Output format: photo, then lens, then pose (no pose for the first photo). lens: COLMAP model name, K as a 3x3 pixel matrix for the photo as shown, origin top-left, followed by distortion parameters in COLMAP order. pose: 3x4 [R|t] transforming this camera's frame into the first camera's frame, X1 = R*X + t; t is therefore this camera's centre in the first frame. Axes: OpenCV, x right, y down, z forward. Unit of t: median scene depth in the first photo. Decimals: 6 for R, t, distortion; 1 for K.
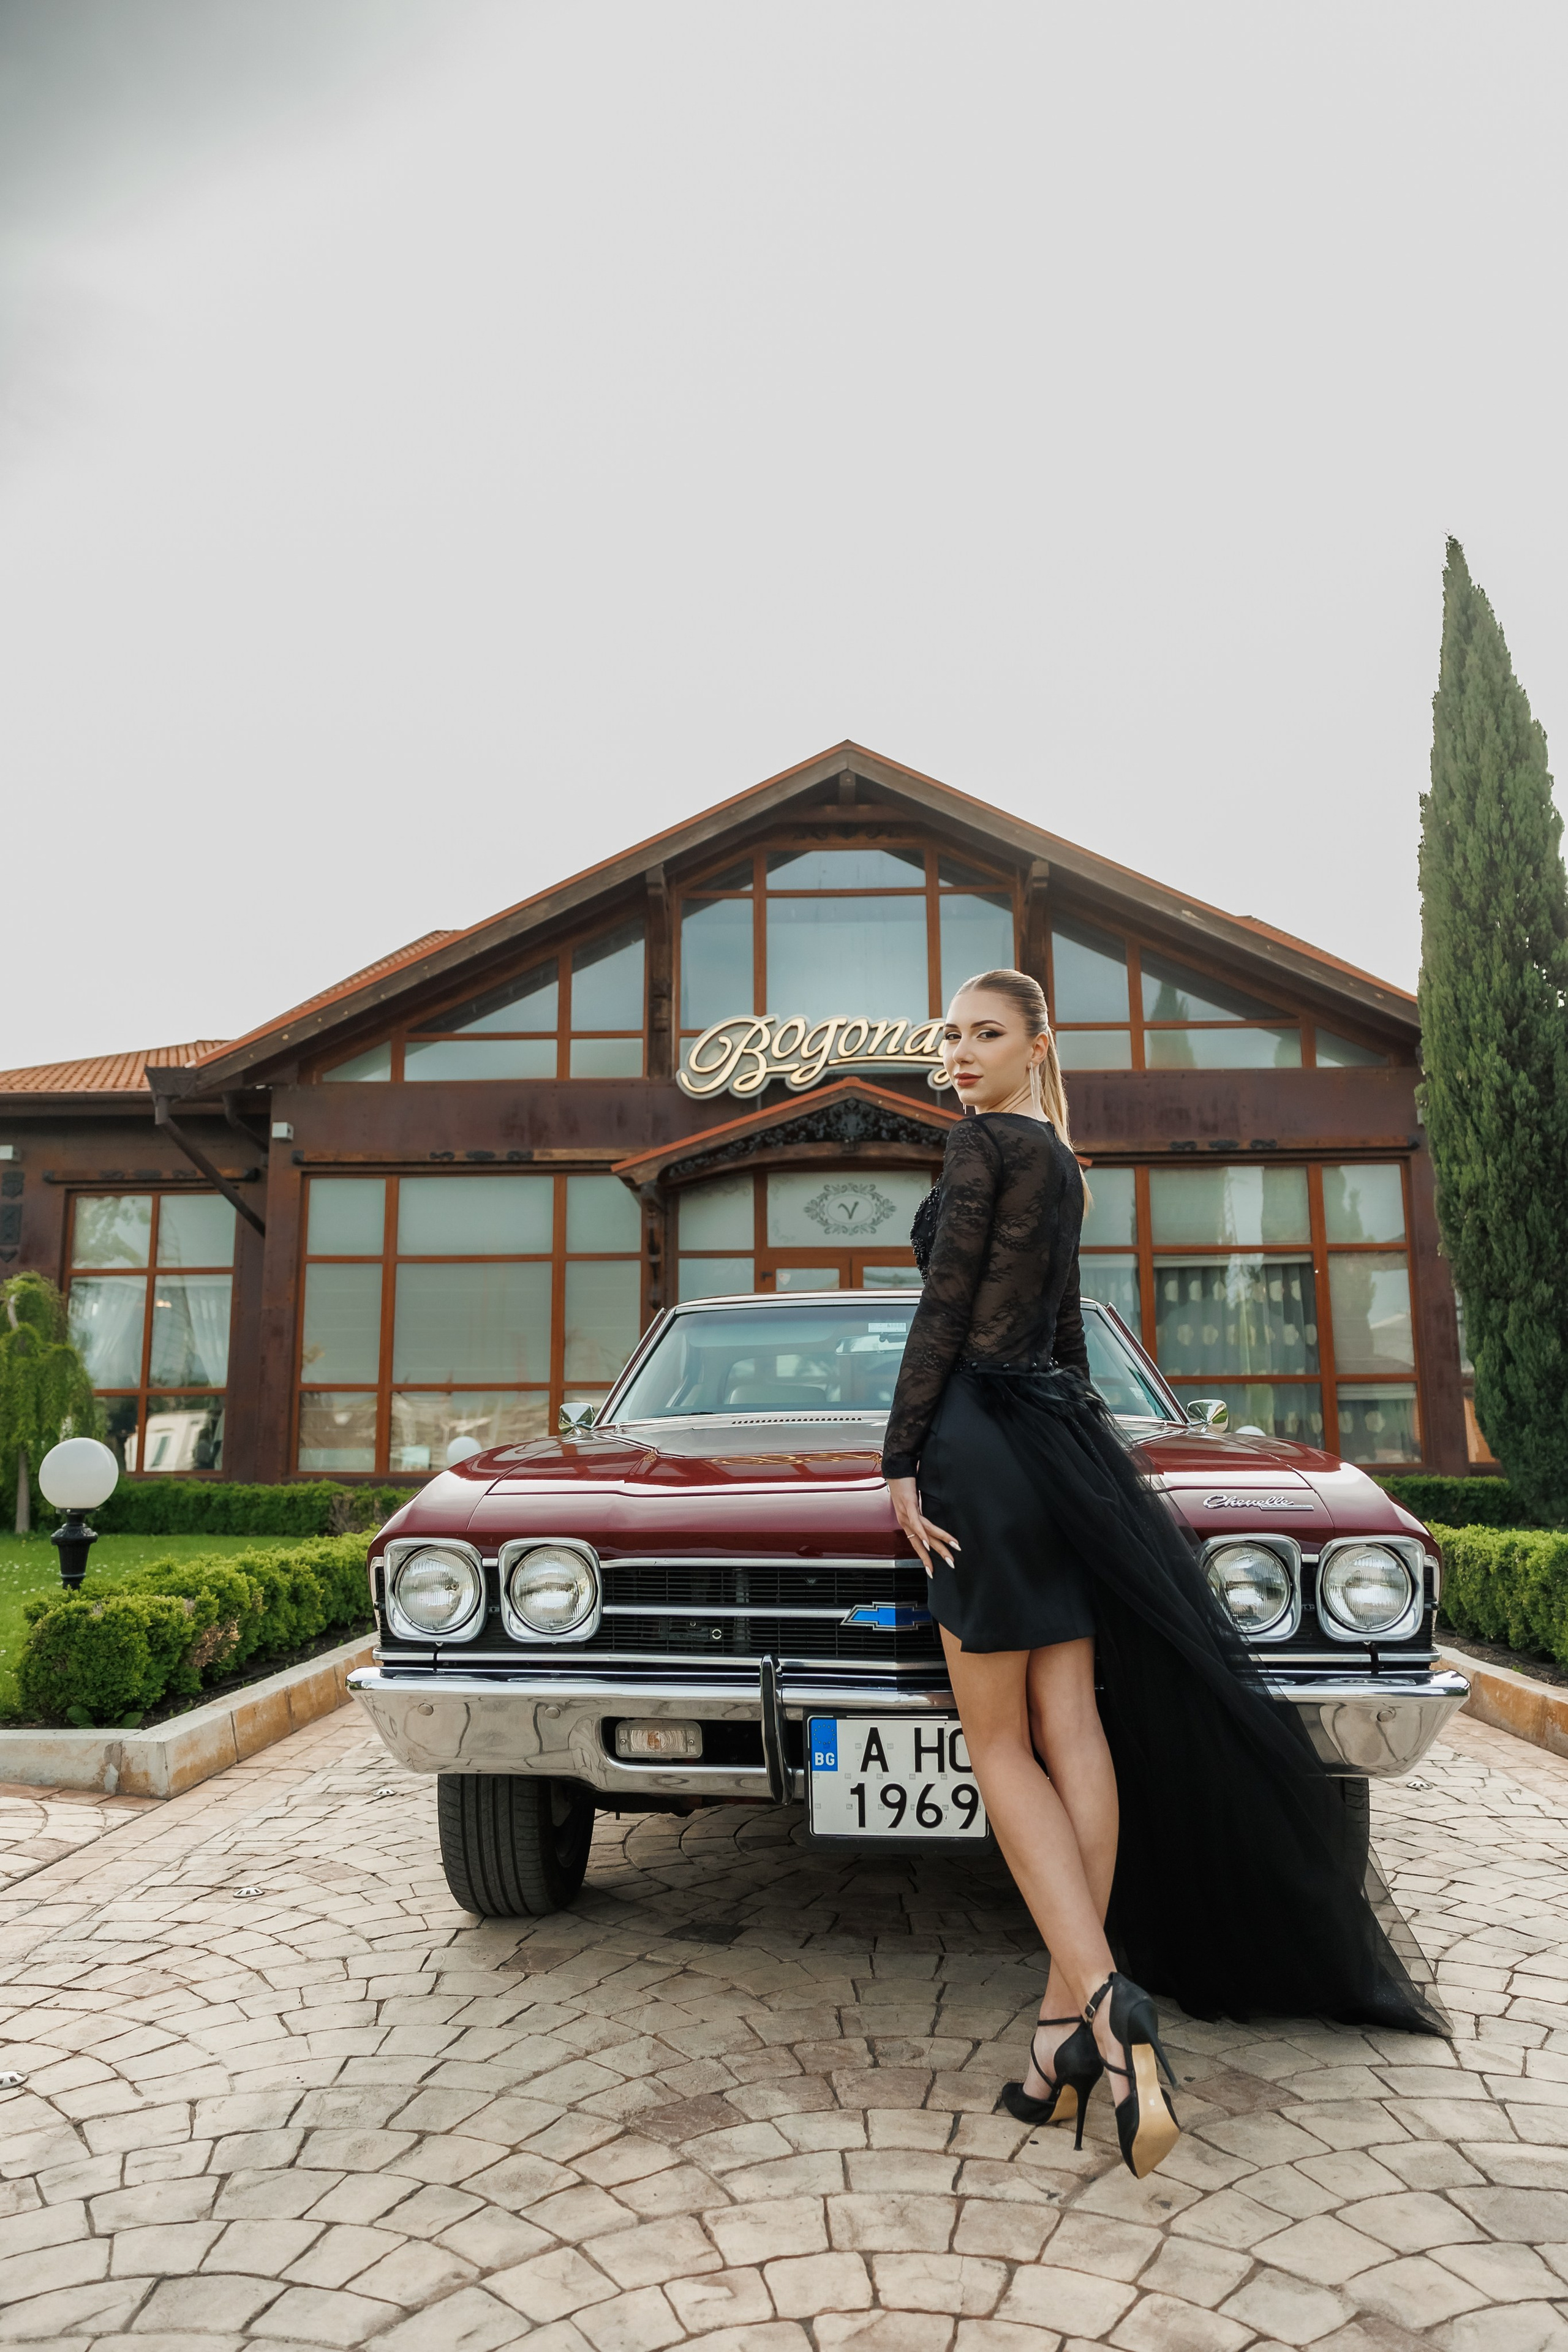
lens RADIAL K [[1612.5, 0, 792.1], [0, 1612.5, 1180.8], [0, 0, 1]] dist [-0.010362, 0.014946]
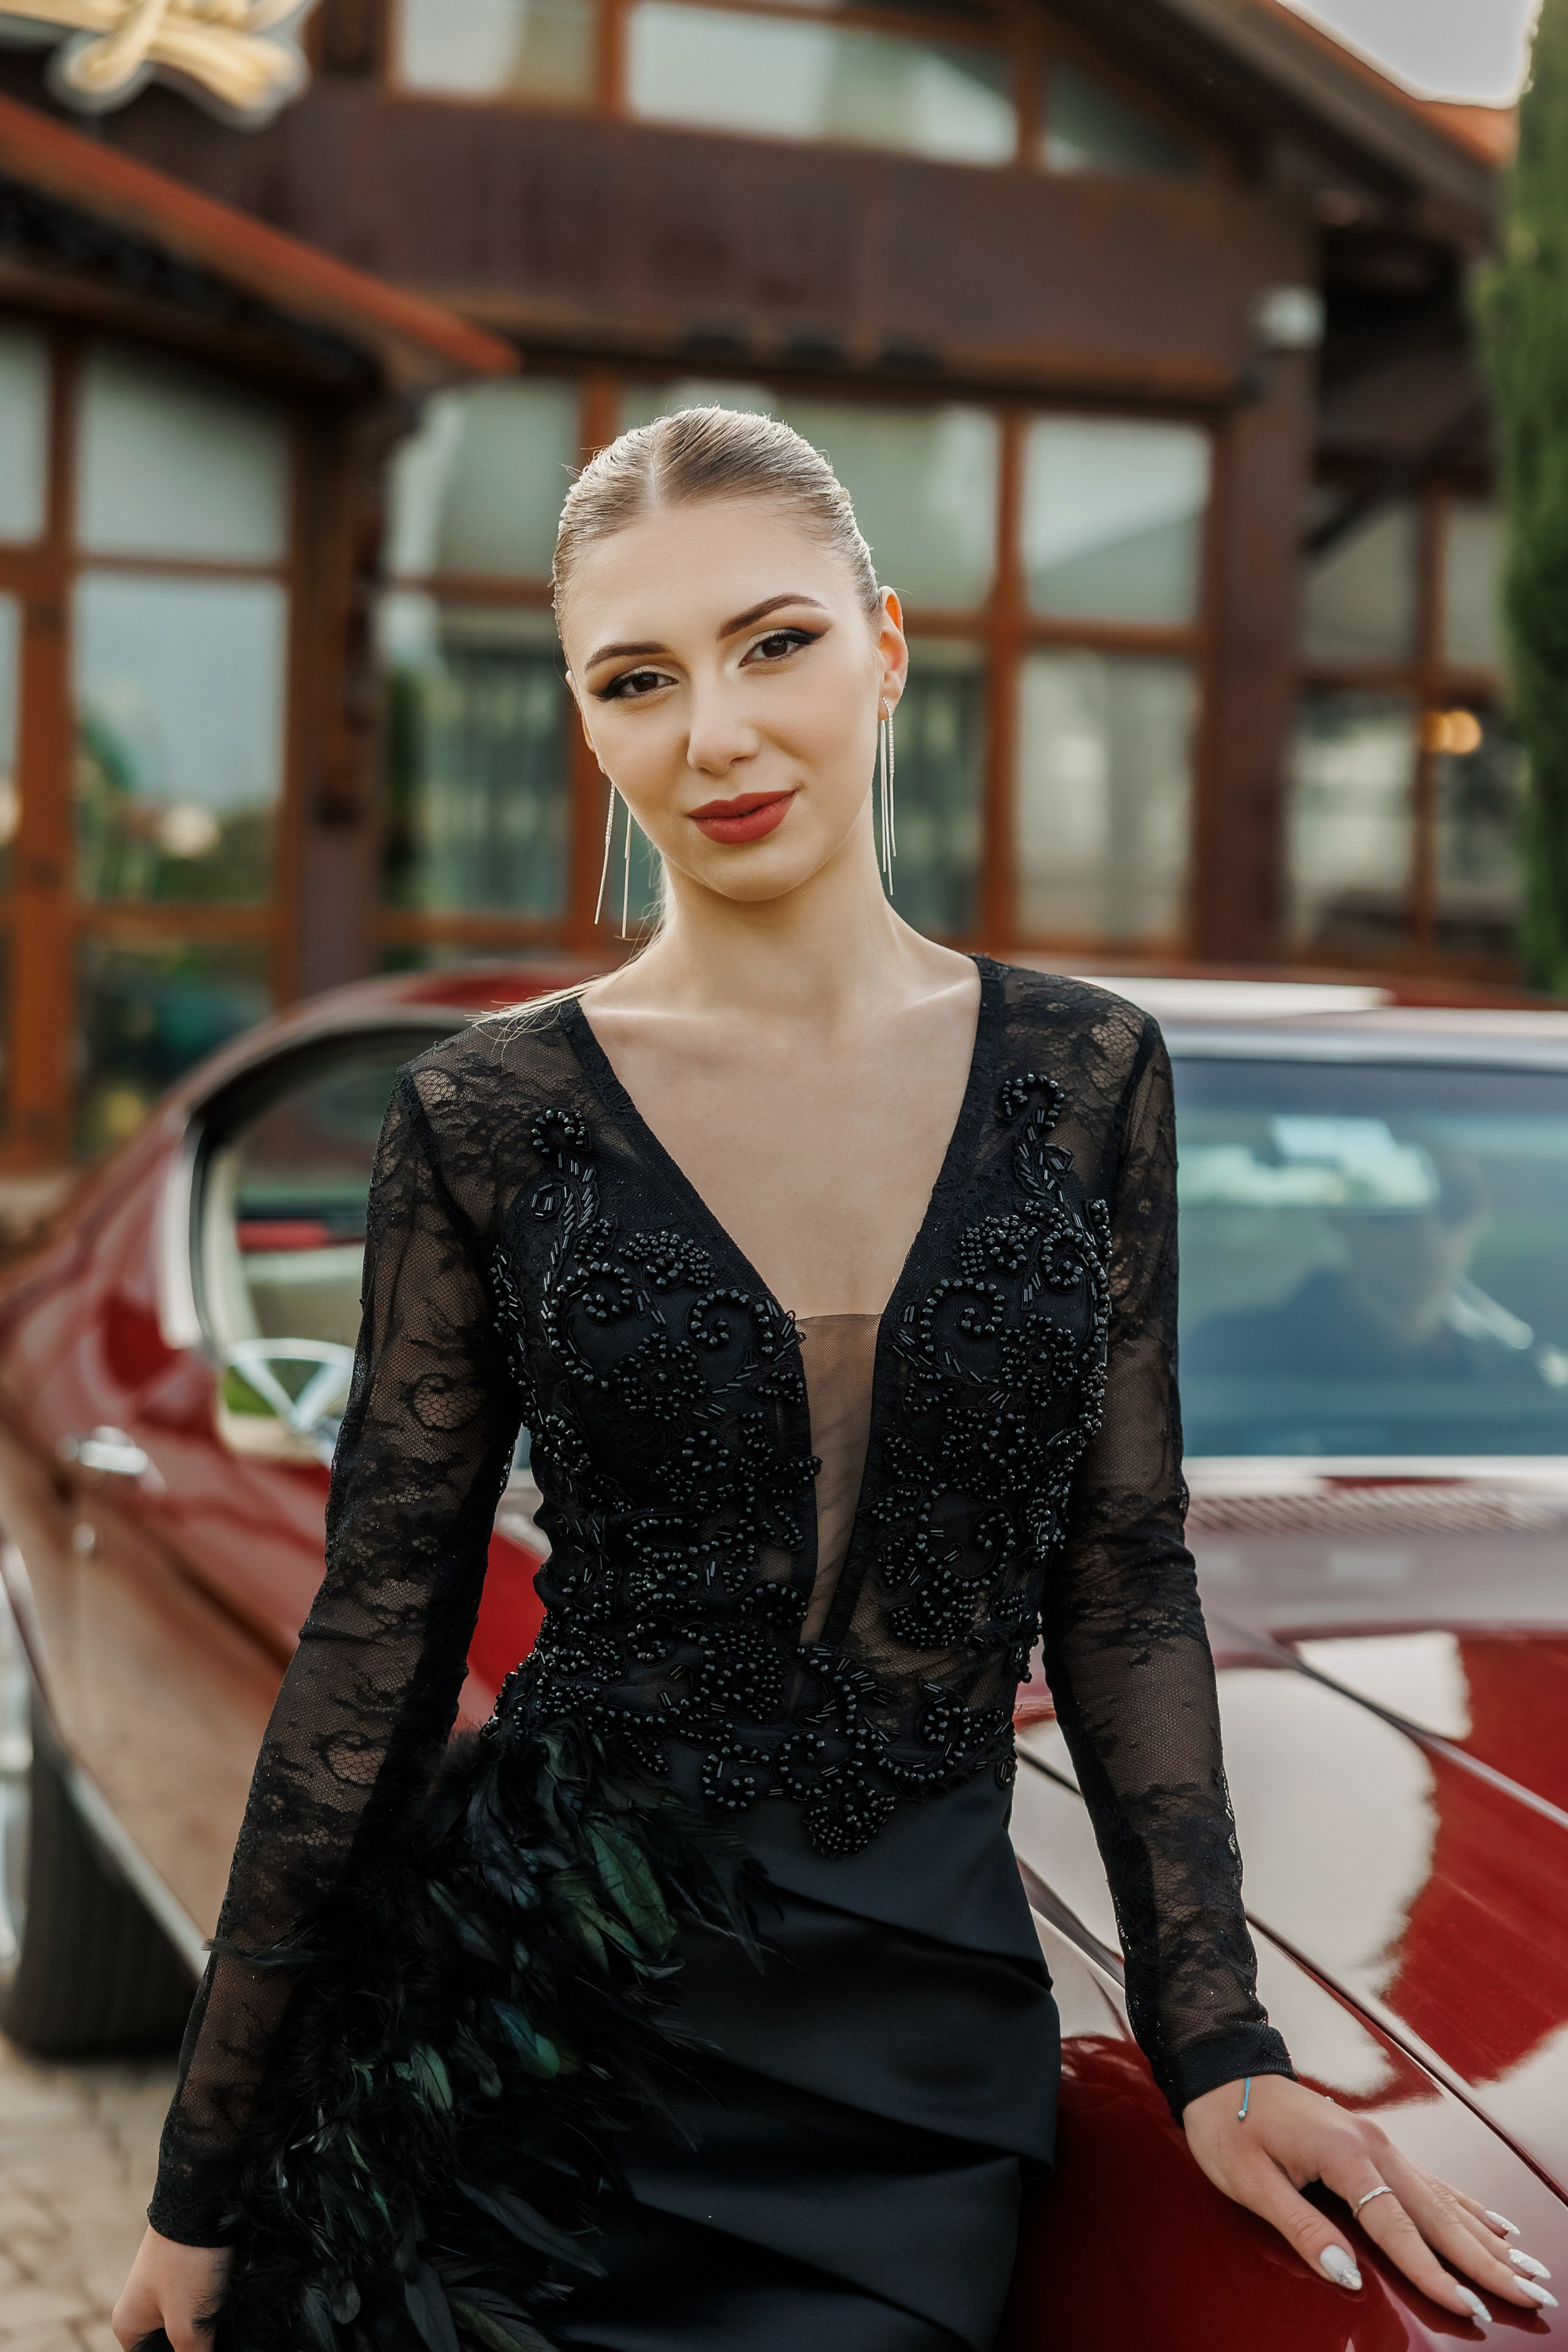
lens RADIAL K [[3925.3, 0, 850.3], [0, 3925.3, 1230.3], [0, 0, 1]] dist [0.009559, 0.000000]
pose [[0.917630, 0.014202, 0.397182, -0.096179], [-0.104356, 0.972906, 0.206310, -0.010445], [-0.383491, -0.230764, 0.894250, 0.105084]]
